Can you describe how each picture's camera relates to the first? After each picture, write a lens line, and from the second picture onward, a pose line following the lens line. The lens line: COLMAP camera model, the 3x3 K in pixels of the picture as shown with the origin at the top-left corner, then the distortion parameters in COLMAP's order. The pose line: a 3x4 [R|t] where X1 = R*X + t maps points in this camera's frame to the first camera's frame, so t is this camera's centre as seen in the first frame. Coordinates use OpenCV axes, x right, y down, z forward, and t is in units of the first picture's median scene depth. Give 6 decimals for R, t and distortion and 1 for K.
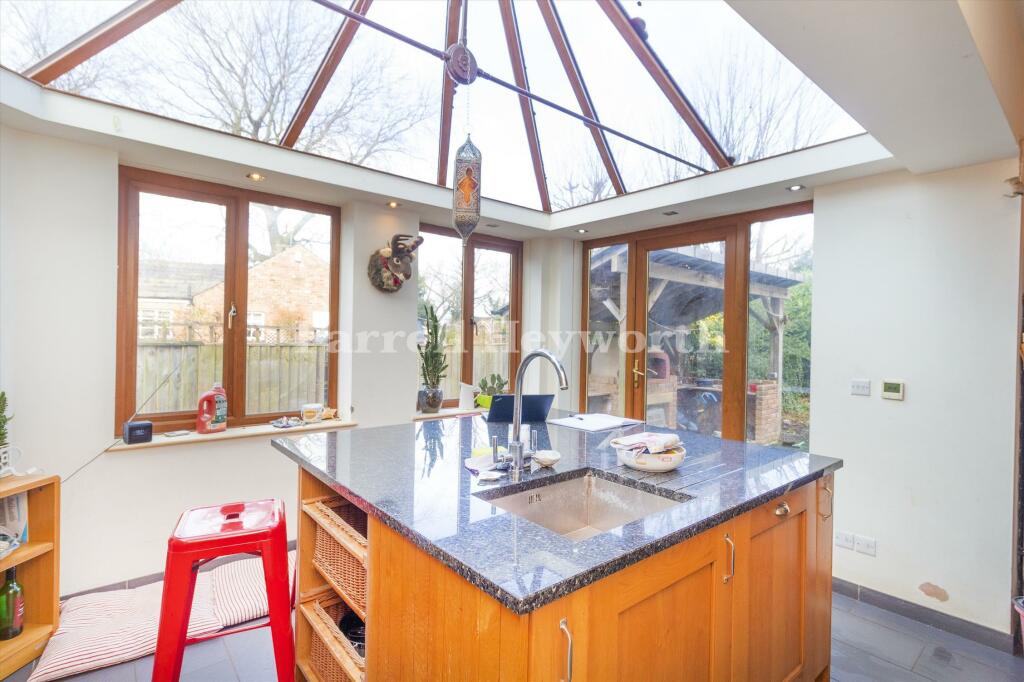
lens RADIAL K [[473.9, 0, 528.2], [0, 473.9, 342.2], [0, 0, 1]] dist [0.000311, 0.000867]
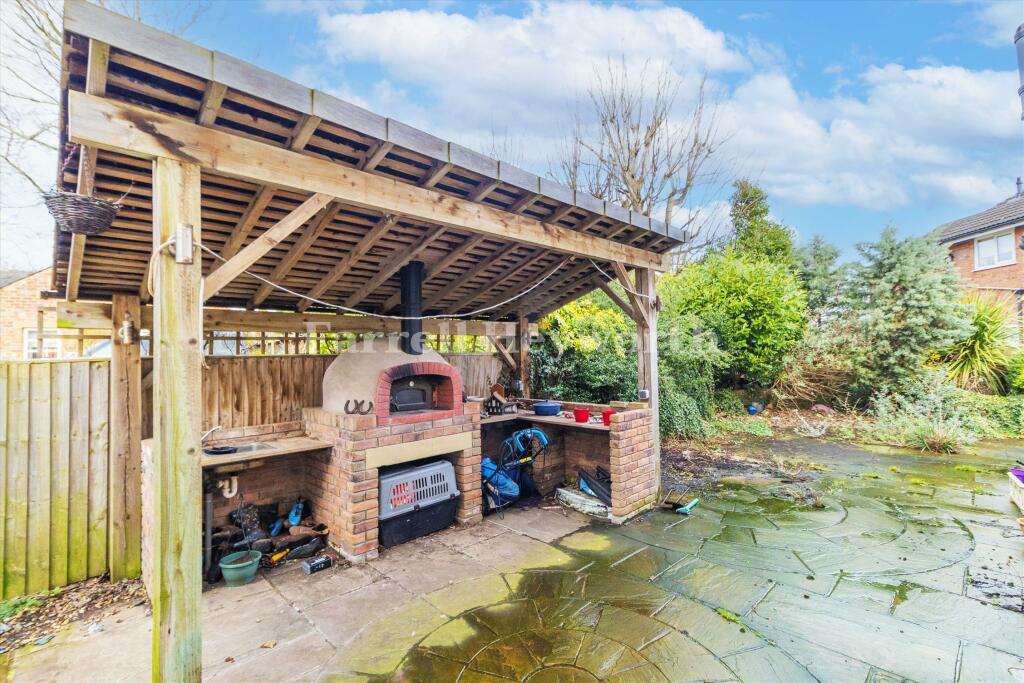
lens RADIAL K [[473.9, 0, 511.0], [0, 473.9, 341.1], [0, 0, 1]] dist [0.000311, 0.000867]
pose [[0.996113, -0.031339, 0.082324, 0.280159], [0.033792, 0.999021, -0.028566, 0.012050], [-0.081348, 0.031237, 0.996196, 0.377653]]
